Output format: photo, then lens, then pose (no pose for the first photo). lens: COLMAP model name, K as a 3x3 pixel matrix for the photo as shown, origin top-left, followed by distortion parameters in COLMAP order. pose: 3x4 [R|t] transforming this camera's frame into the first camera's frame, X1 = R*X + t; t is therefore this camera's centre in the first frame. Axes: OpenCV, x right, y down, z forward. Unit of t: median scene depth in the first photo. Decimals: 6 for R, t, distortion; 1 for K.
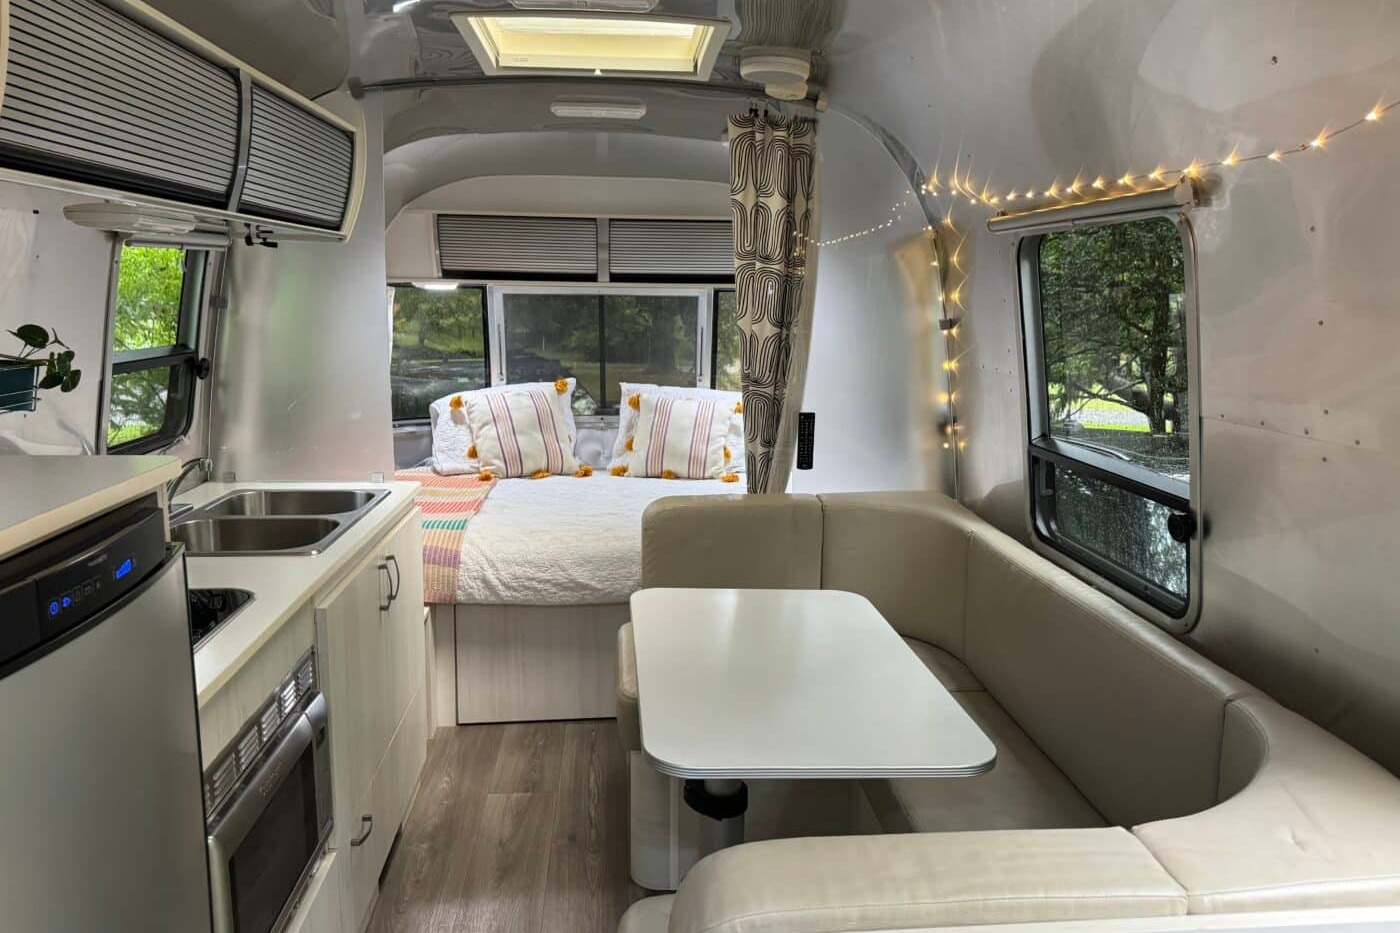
lens RADIAL K [[933.3, 0, 700.0], [0, 933.3, 466.5], [0, 0, 1]] dist [0.082815, -0.001027]
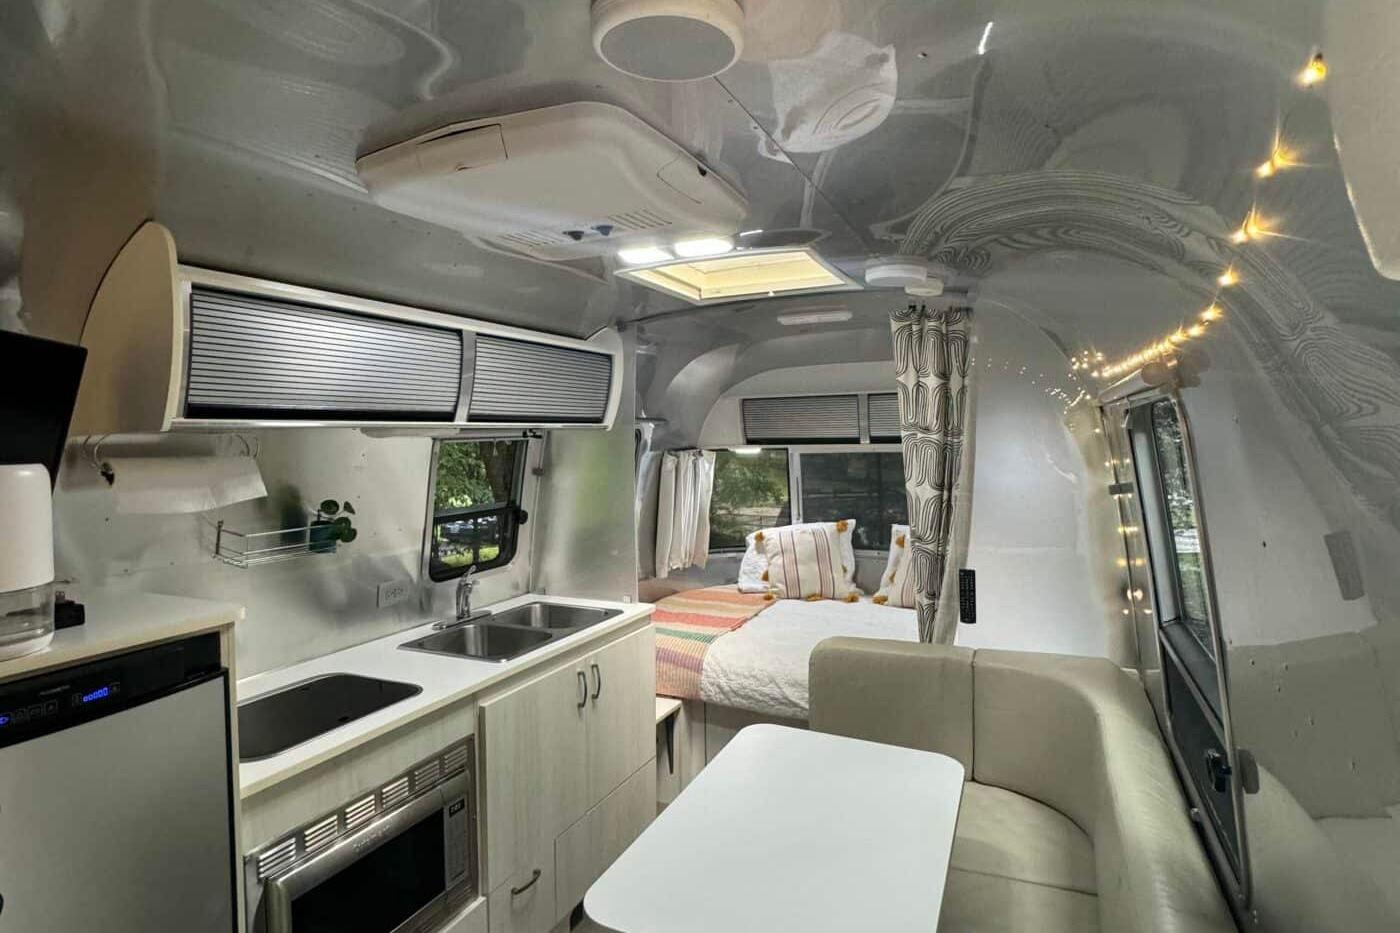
lens RADIAL K [[712.7, 0, 700.0], [0, 712.7, 466.5], [0, 0, 1]] dist [-0.001418, -0.000319]
pose [[0.885667, -0.006998, -0.464268, 0.190642], [-0.062065, 0.989129, -0.133308, -0.040312], [0.460154, 0.146881, 0.875605, 0.115697]]
